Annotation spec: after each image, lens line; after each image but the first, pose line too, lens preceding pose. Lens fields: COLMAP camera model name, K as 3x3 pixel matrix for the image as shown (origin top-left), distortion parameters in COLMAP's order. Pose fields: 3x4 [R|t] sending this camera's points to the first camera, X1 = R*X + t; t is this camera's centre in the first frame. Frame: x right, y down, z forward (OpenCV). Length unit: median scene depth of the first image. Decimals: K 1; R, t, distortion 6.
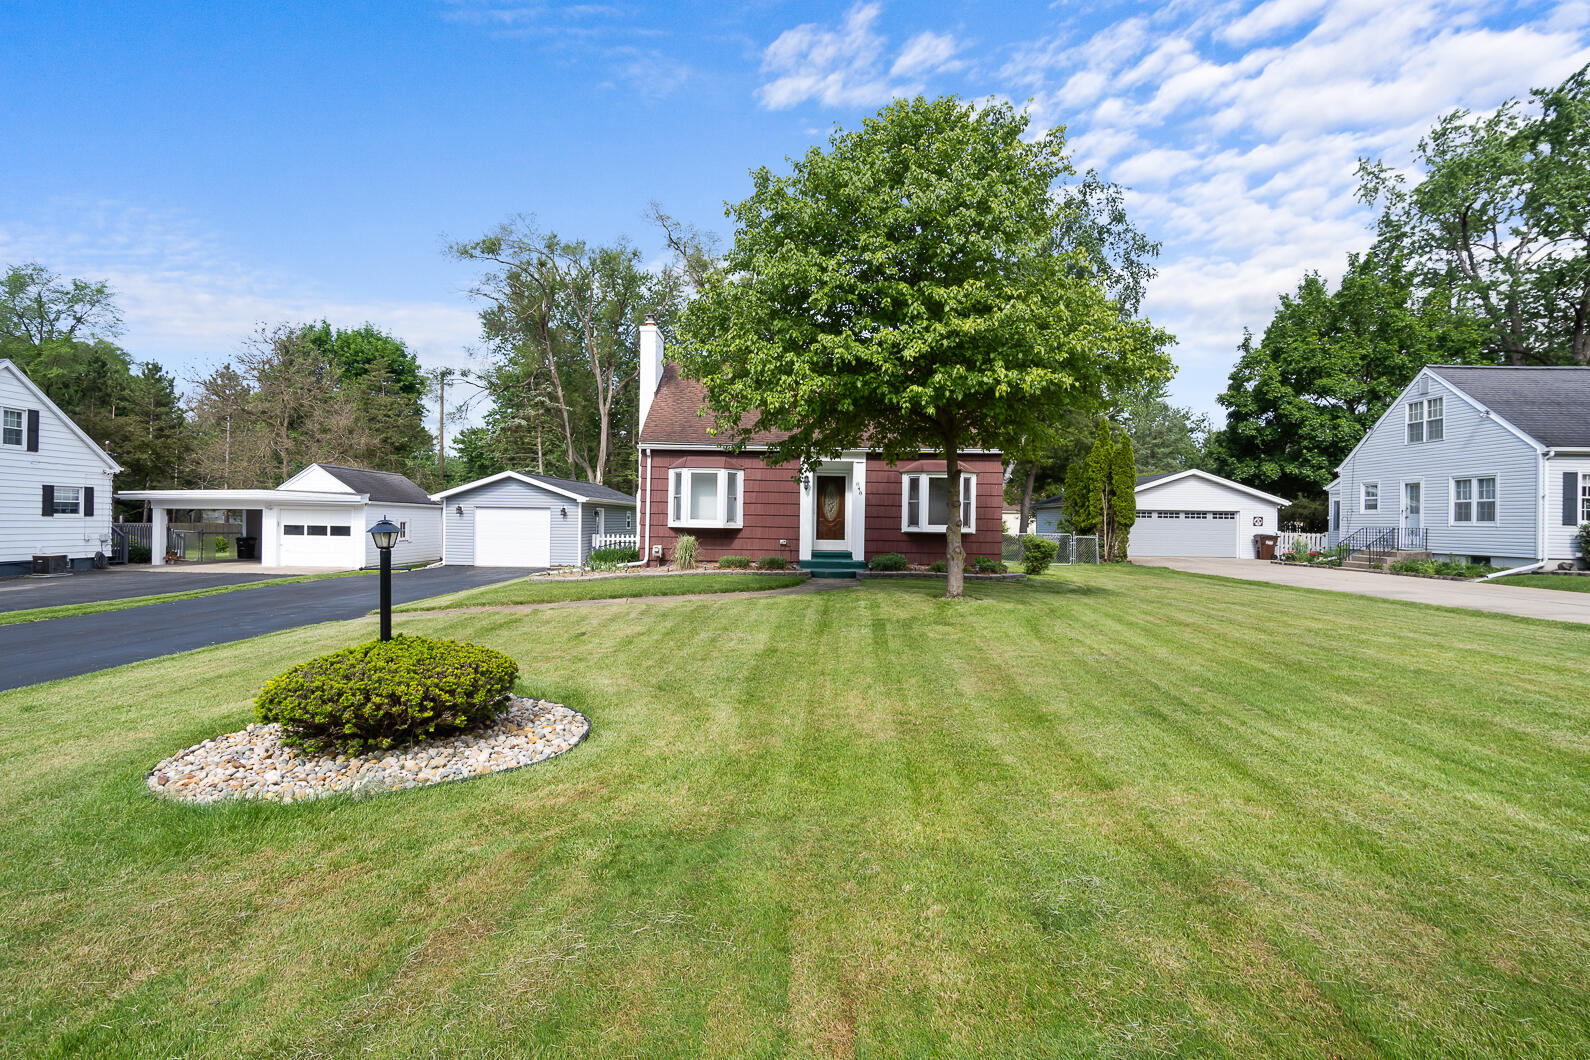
lens RADIAL K [[755.1, 0, 797.5], [0, 755.1, 517.6], [0, 0, 1]] dist [0.000050, 0.000542]
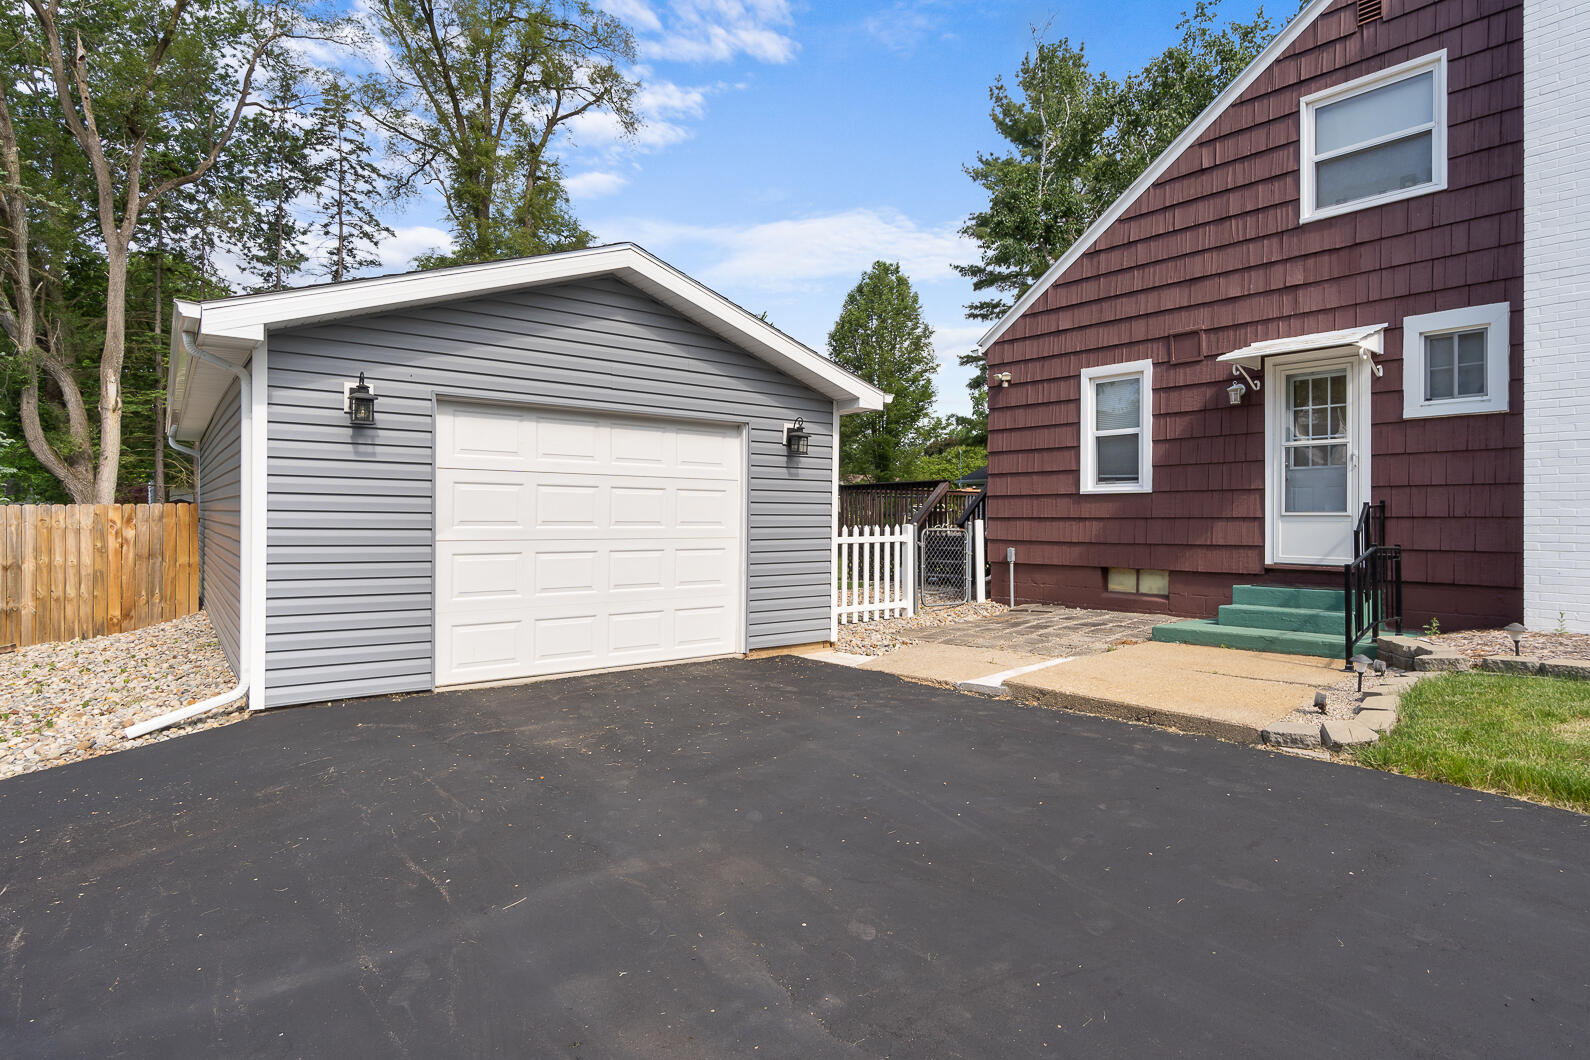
lens RADIAL K [[843.6, 0, 795.3], [0, 843.6, 517.7], [0, 0, 1]] dist [-0.001296, -0.000535]
pose [[0.777105, -0.007019, 0.629332, -0.622028], [0.001787, 0.999958, 0.008946, 0.019921], [-0.629368, -0.005828, 0.777085, 0.961884]]
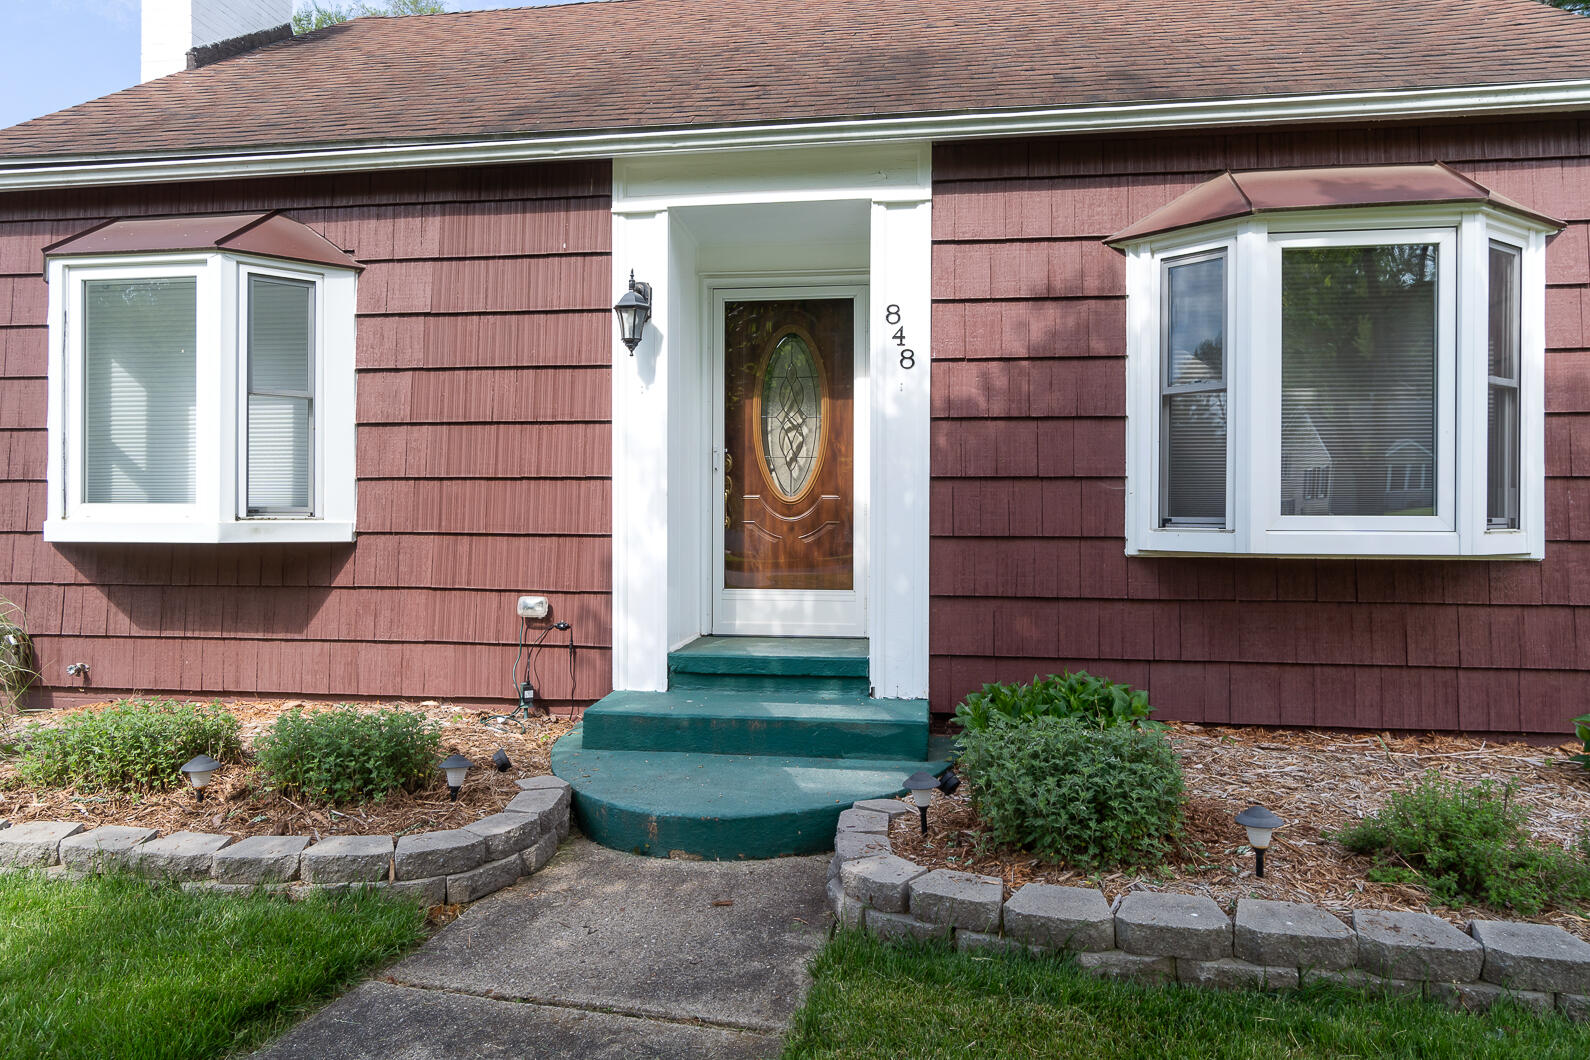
lens RADIAL K [[1003.7, 0, 792.3], [0, 1003.7, 520.3], [0, 0, 1]] dist [-0.006152, -0.000813]
pose [[0.988109, -0.012157, -0.153274, 0.083333], [0.013540, 0.999876, 0.007982, 0.006492], [0.153158, -0.009962, 0.988152, 0.656441]]
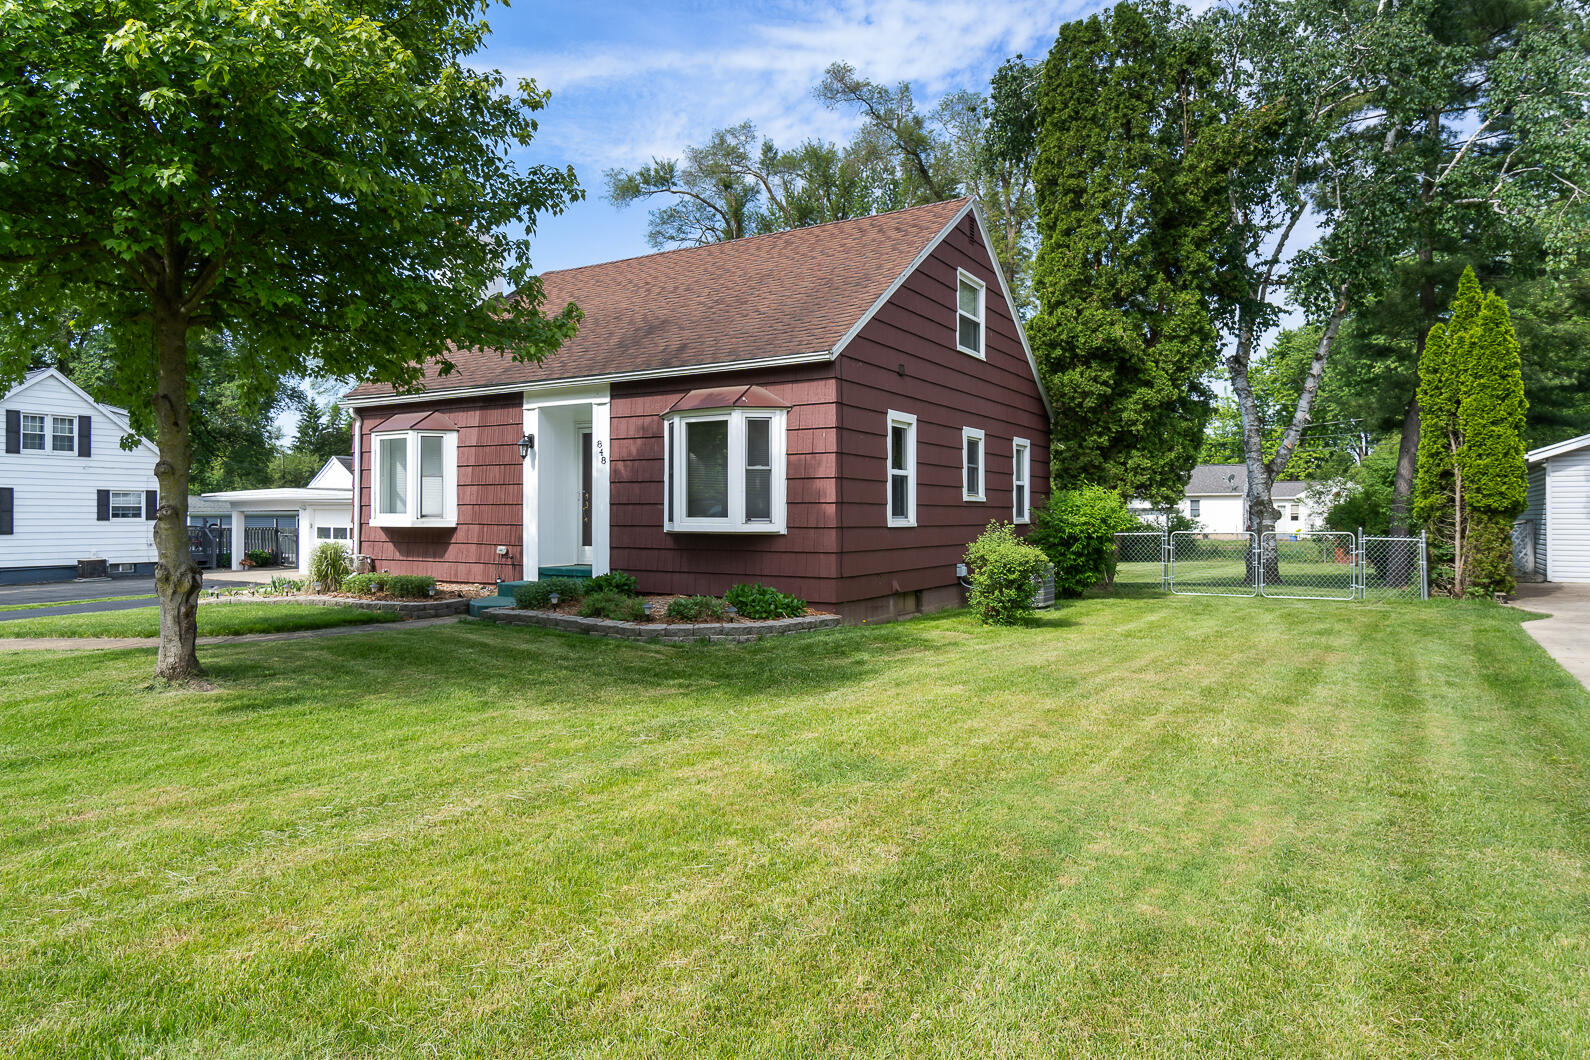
lens RADIAL K [[962.0, 0, 797.1], [0, 962.0, 510.2], [0, 0, 1]] dist [-0.002257, -0.000496]
pose [[0.849959, -0.017655, -0.526553, 0.502921], [0.015776, 0.999843, -0.008059, 0.009831], [0.526612, -0.001457, 0.850104, 0.434738]]
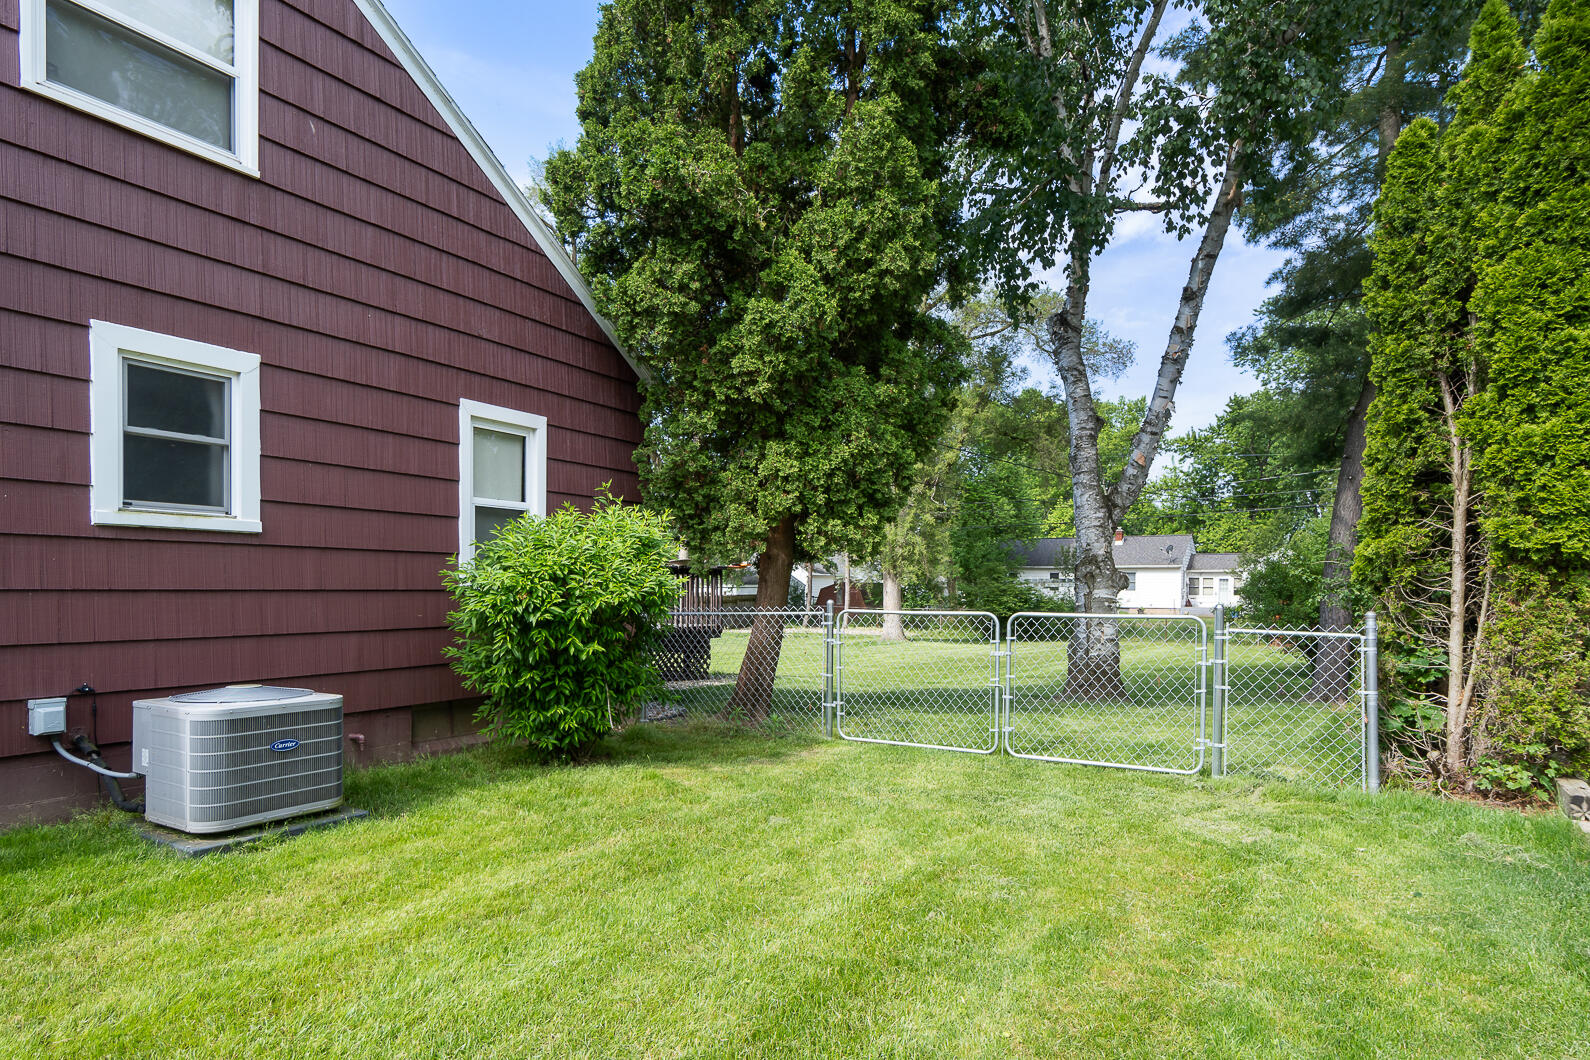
lens RADIAL K [[869.6, 0, 790.2], [0, 869.6, 602.5], [0, 0, 1]] dist [0.000988, 0.000416]
pose [[0.840628, 0.000671, -0.541612, 0.517892], [0.008072, 0.999873, 0.013767, 0.018755], [0.541552, -0.015945, 0.840516, 1.000715]]
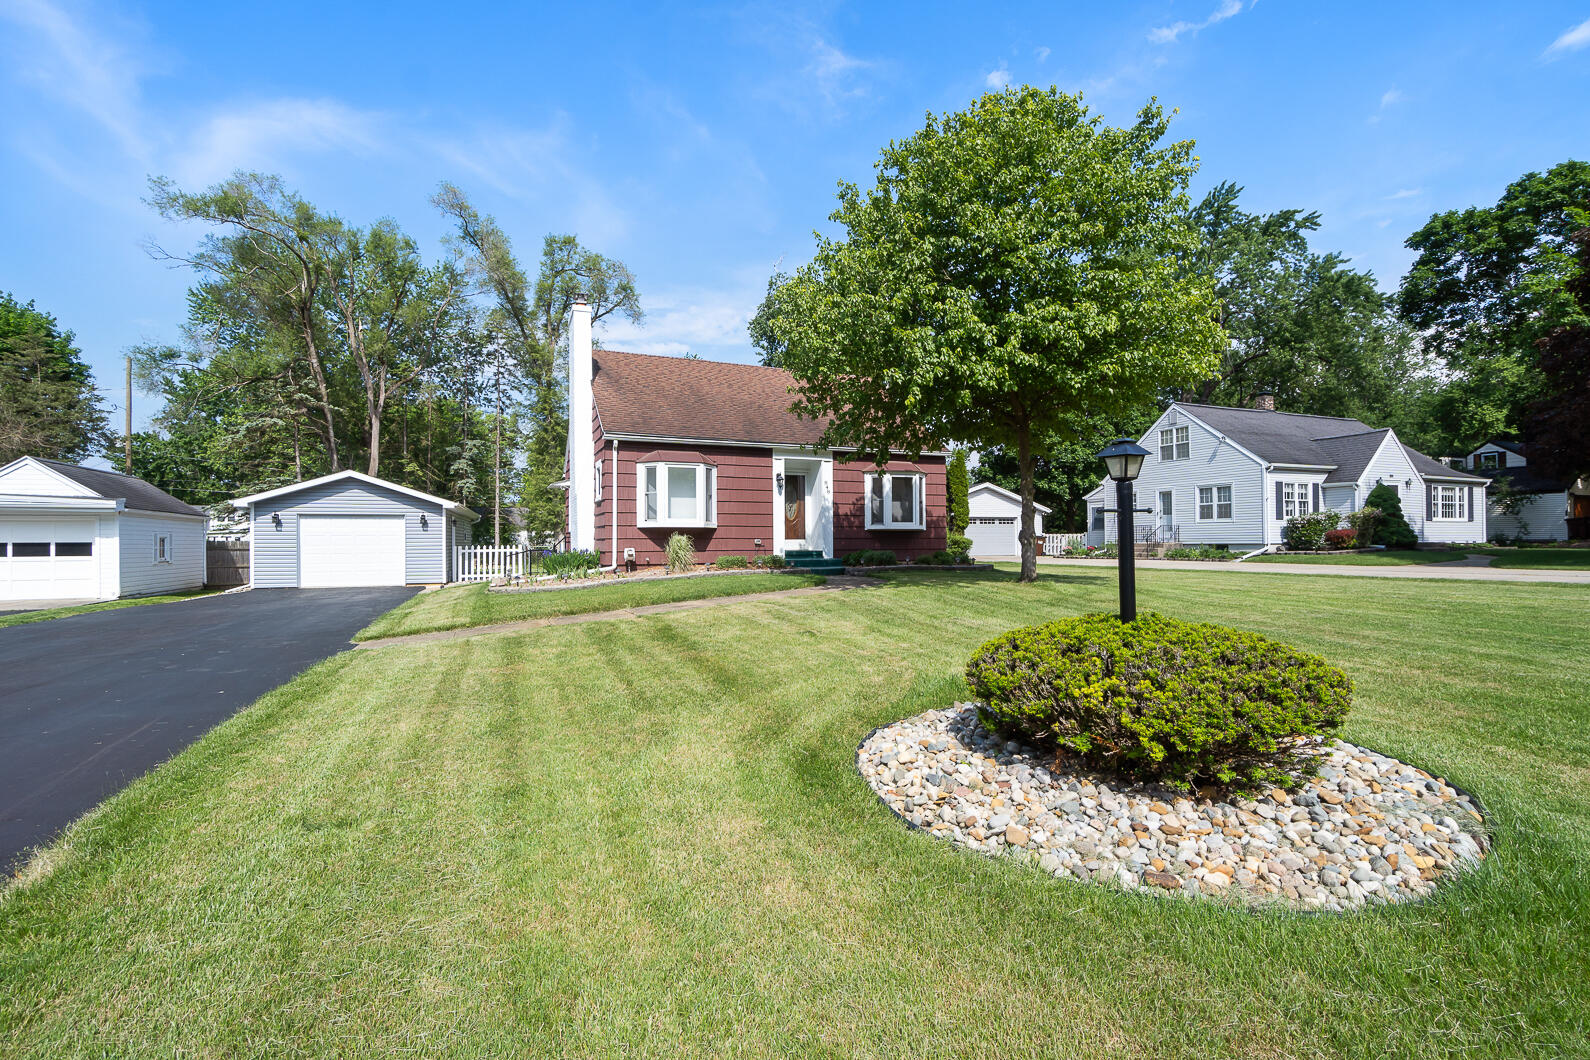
lens RADIAL K [[695.1, 0, 793.1], [0, 695.1, 534.9], [0, 0, 1]] dist [0.000236, -0.001126]
pose [[0.924199, -0.016044, 0.381574, -0.280663], [0.017894, 0.999839, -0.001301, 0.022449], [-0.381492, 0.008030, 0.924337, 0.145431]]
